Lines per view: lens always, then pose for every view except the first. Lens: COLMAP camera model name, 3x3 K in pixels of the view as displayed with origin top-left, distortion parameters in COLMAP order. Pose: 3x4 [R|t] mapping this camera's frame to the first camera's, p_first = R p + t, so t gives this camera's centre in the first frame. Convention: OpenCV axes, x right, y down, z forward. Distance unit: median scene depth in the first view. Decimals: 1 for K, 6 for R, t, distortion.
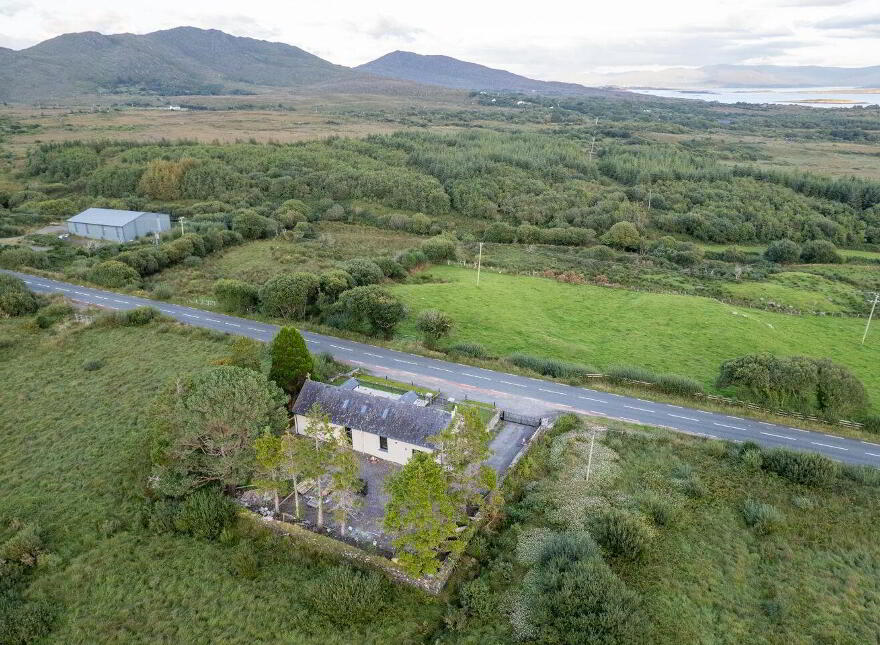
lens RADIAL K [[618.5, 0, 440.9], [0, 618.5, 322.2], [0, 0, 1]] dist [-0.075141, 0.061110]
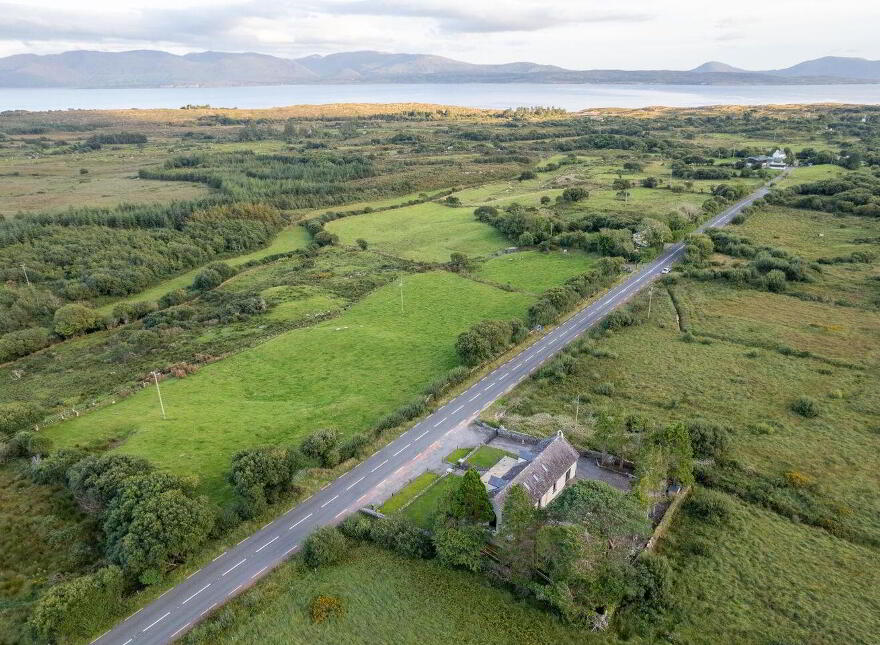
lens RADIAL K [[618.5, 0, 441.3], [0, 618.5, 328.5], [0, 0, 1]] dist [-0.075141, 0.061110]
pose [[0.192260, -0.362837, 0.911803, -0.866446], [0.354268, 0.892143, 0.280313, -0.396445], [-0.915167, 0.269129, 0.300065, 0.532046]]
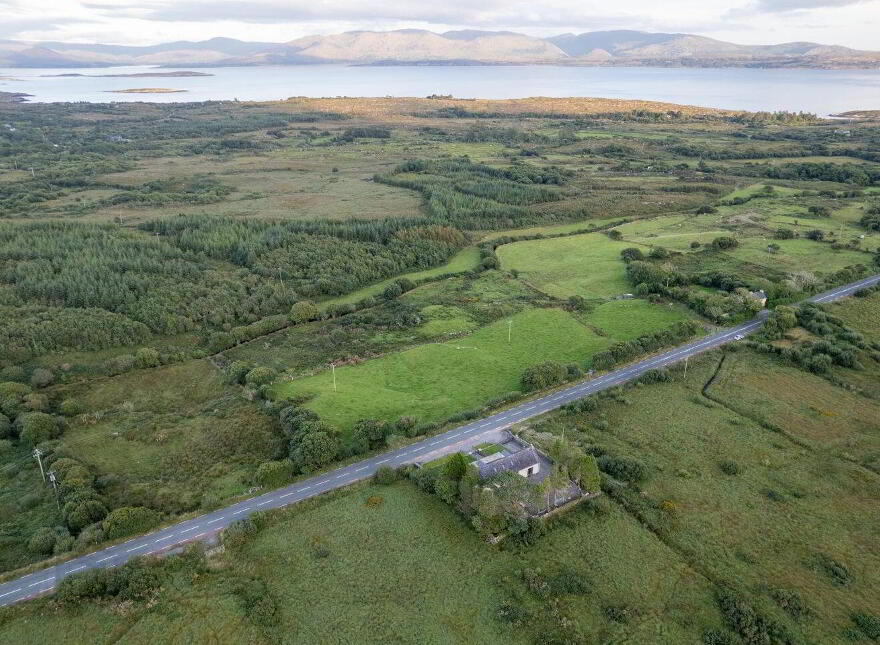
lens RADIAL K [[618.5, 0, 446.2], [0, 618.5, 328.0], [0, 0, 1]] dist [-0.075141, 0.061110]
pose [[0.532017, -0.334068, 0.778047, -1.313726], [0.296721, 0.934168, 0.198208, -0.605078], [-0.793041, 0.125413, 0.596118, -0.158948]]
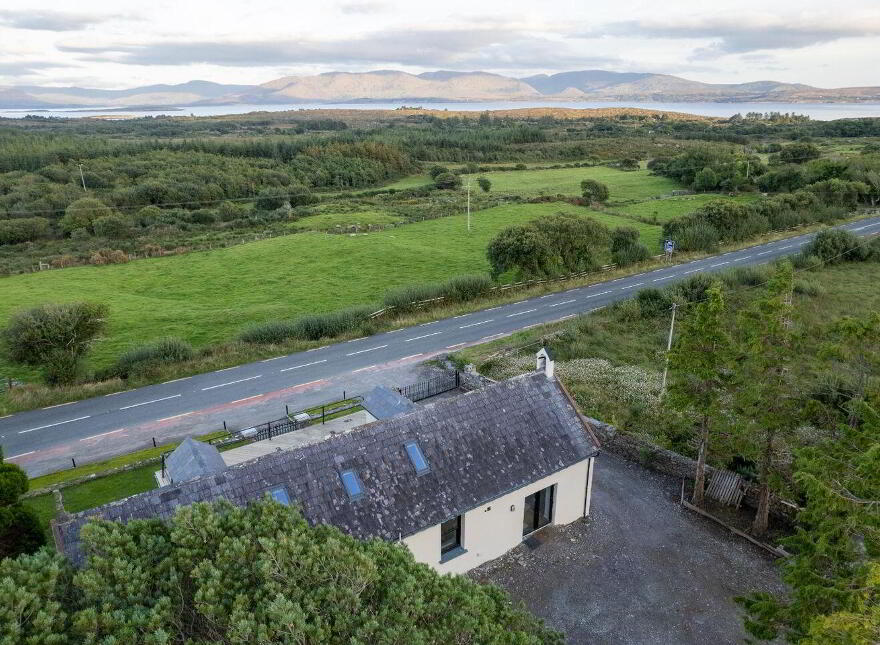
lens RADIAL K [[618.5, 0, 437.2], [0, 618.5, 320.5], [0, 0, 1]] dist [-0.075141, 0.061110]
pose [[0.513460, -0.285536, 0.809215, -0.241232], [0.314890, 0.939925, 0.131855, 0.027637], [-0.798250, 0.187111, 0.572526, 0.569691]]
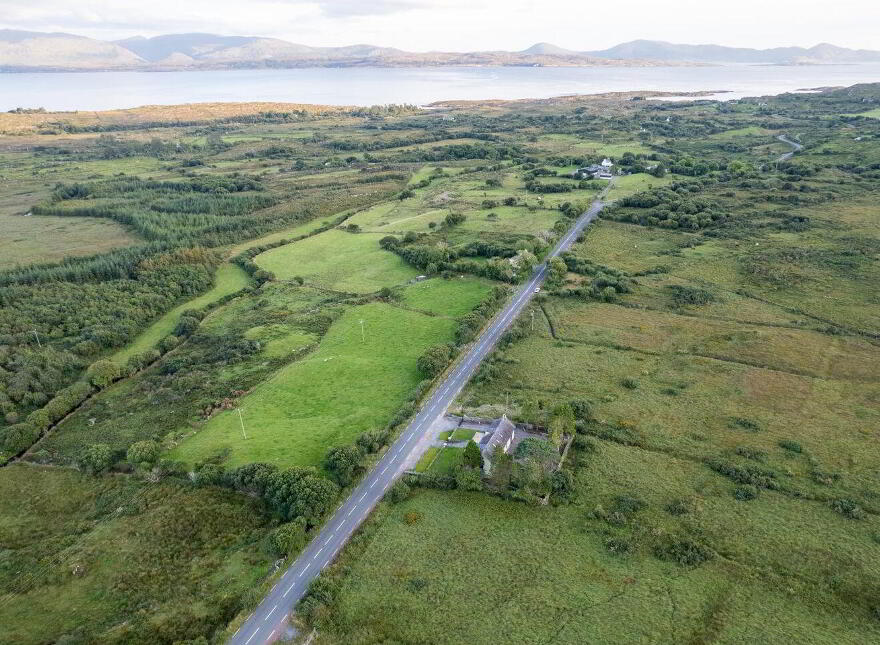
lens RADIAL K [[618.5, 0, 447.3], [0, 618.5, 322.9], [0, 0, 1]] dist [-0.075141, 0.061110]
pose [[-0.055331, -0.385818, 0.920914, -1.538153], [0.358015, 0.853331, 0.379014, -0.877906], [-0.932075, 0.350673, 0.090913, 0.596025]]
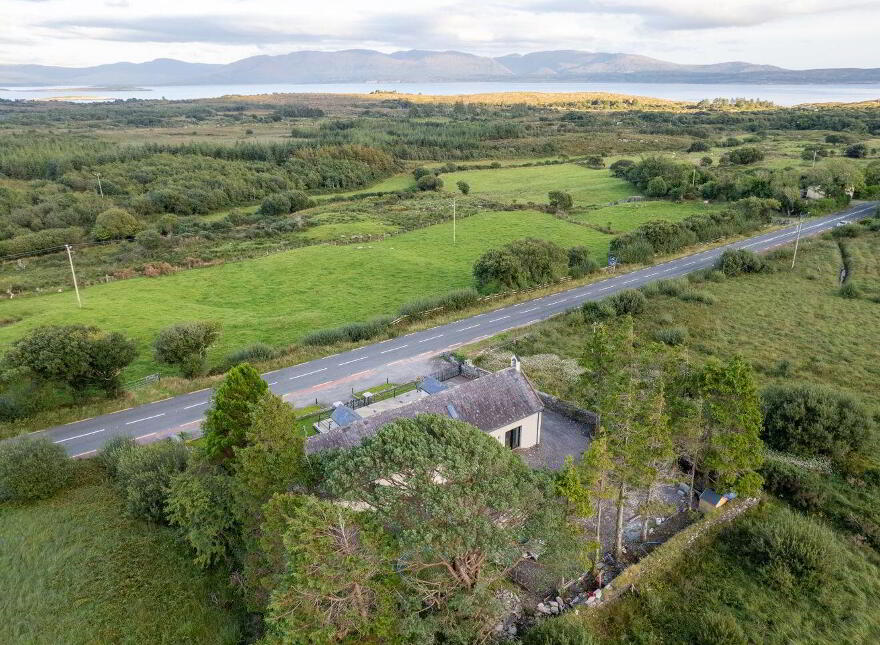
lens RADIAL K [[618.5, 0, 438.9], [0, 618.5, 322.0], [0, 0, 1]] dist [-0.075141, 0.061110]
pose [[0.475172, -0.317446, 0.820634, -0.453034], [0.318577, 0.931444, 0.175845, -0.049952], [-0.820196, 0.177879, 0.543726, 0.452176]]
